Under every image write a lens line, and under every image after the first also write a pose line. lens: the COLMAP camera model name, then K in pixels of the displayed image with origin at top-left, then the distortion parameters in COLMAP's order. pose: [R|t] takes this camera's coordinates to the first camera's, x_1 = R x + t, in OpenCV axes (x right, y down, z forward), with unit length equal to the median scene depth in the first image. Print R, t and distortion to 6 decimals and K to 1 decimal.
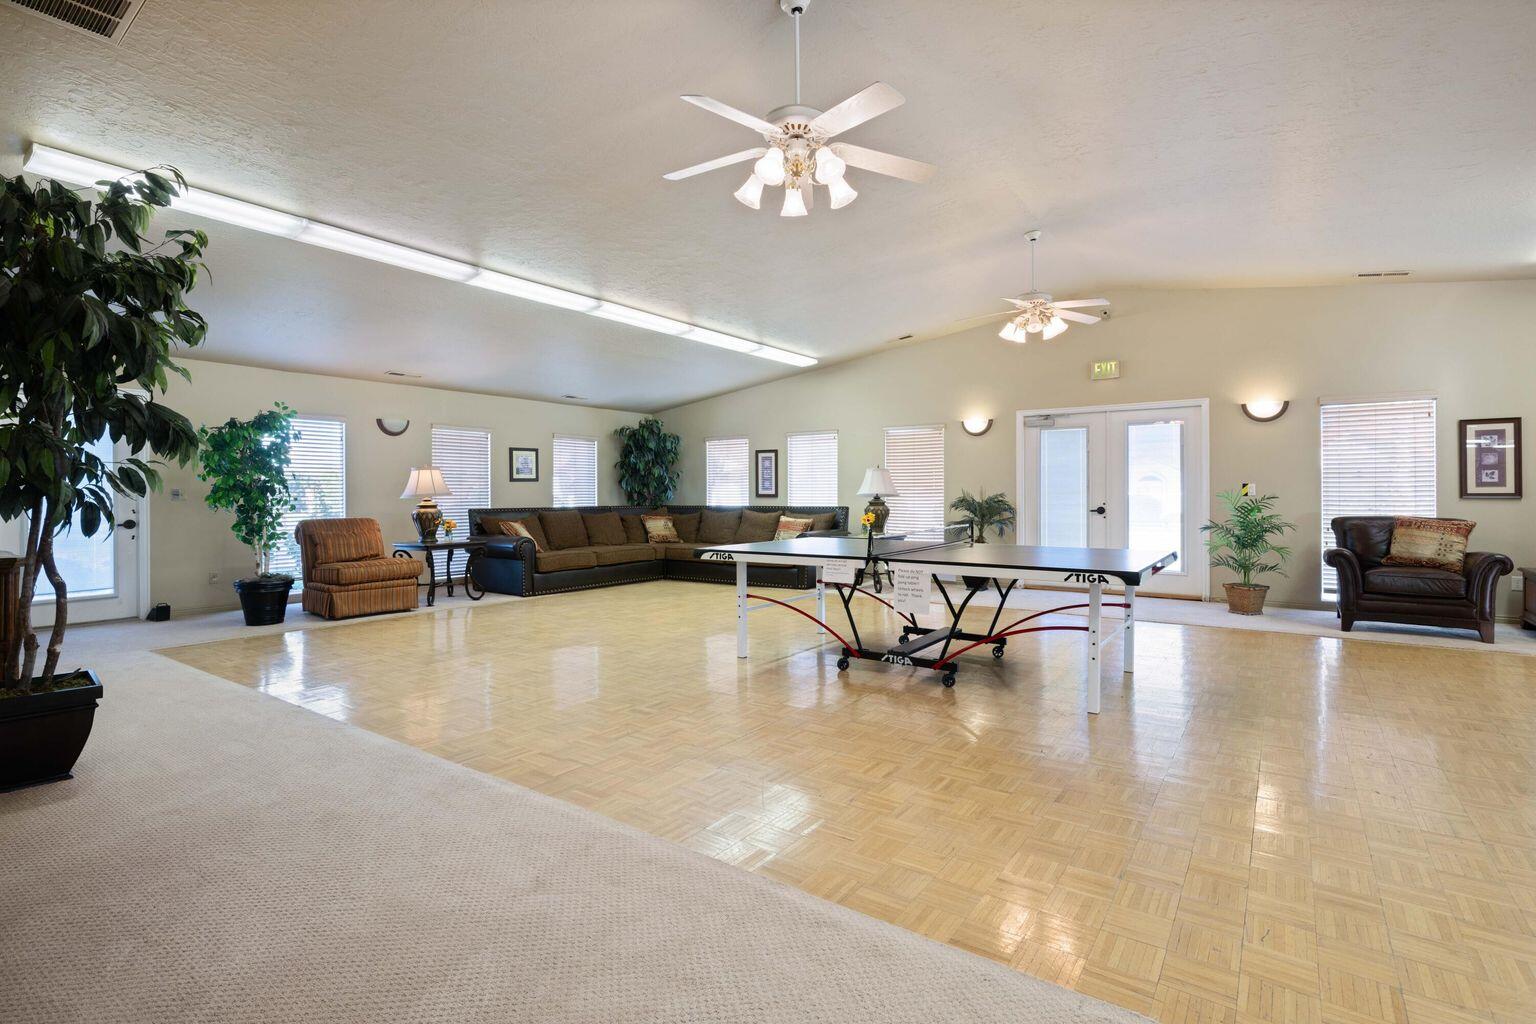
lens RADIAL K [[753.7, 0, 770.1], [0, 753.7, 509.0], [0, 0, 1]] dist [0.002216, 0.000779]
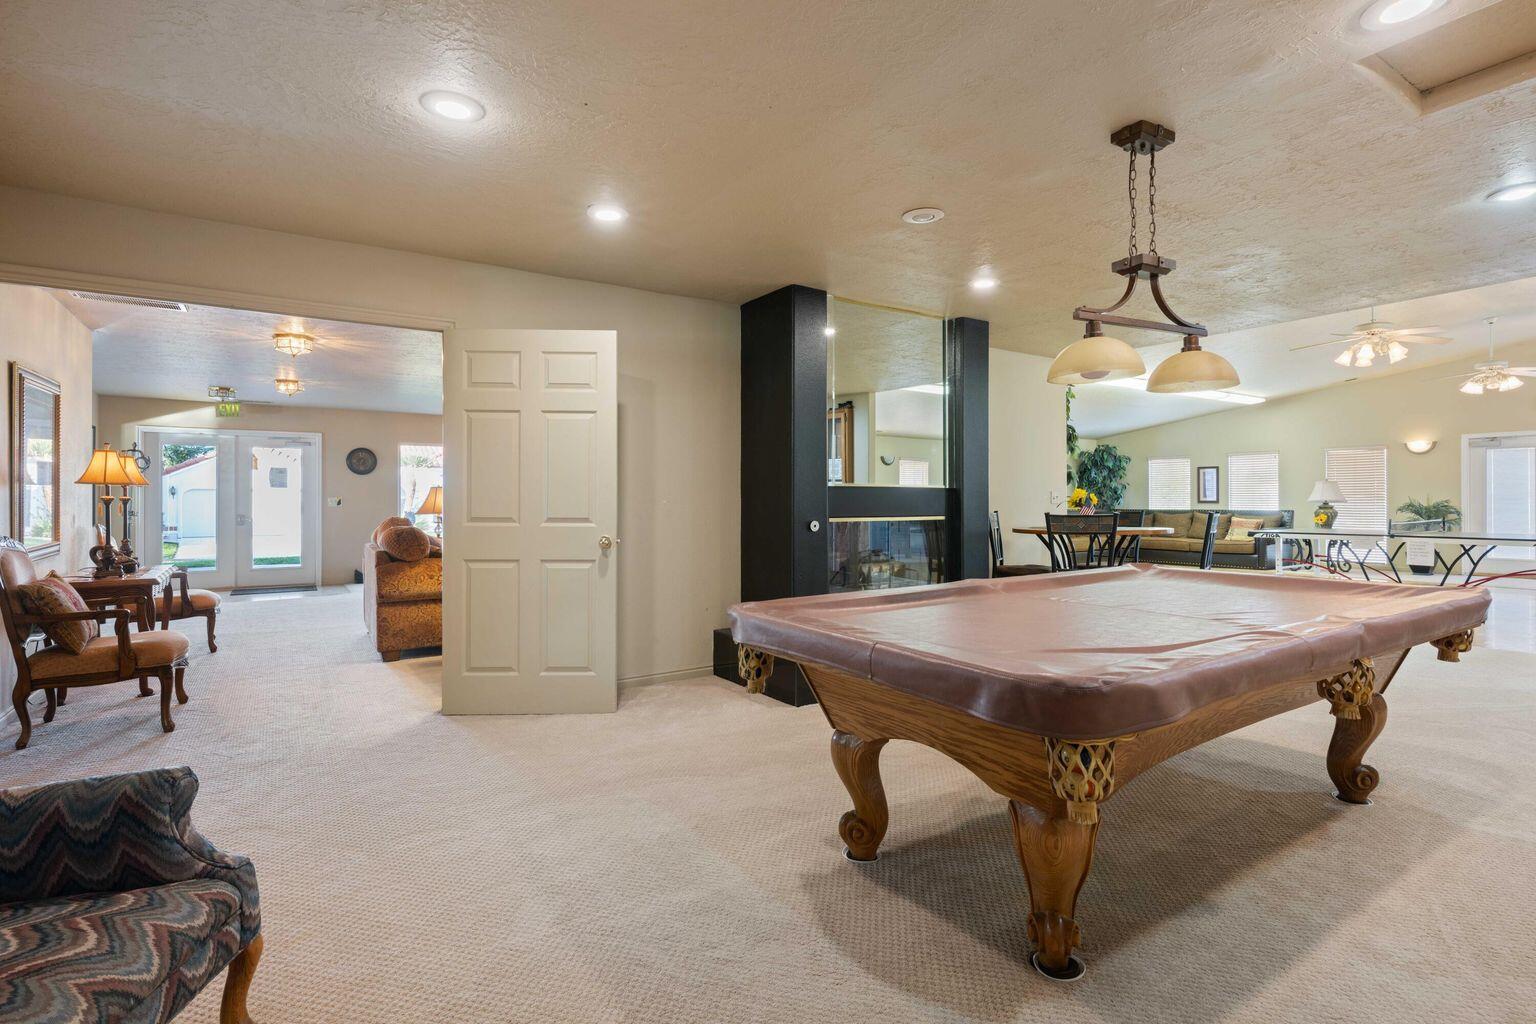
lens RADIAL K [[753.7, 0, 766.4], [0, 753.7, 504.4], [0, 0, 1]] dist [0.002216, 0.000779]
pose [[0.932787, -0.001380, -0.360426, -0.281251], [-0.002379, 0.999947, -0.009986, 0.002330], [0.360421, 0.010172, 0.932734, -0.557623]]
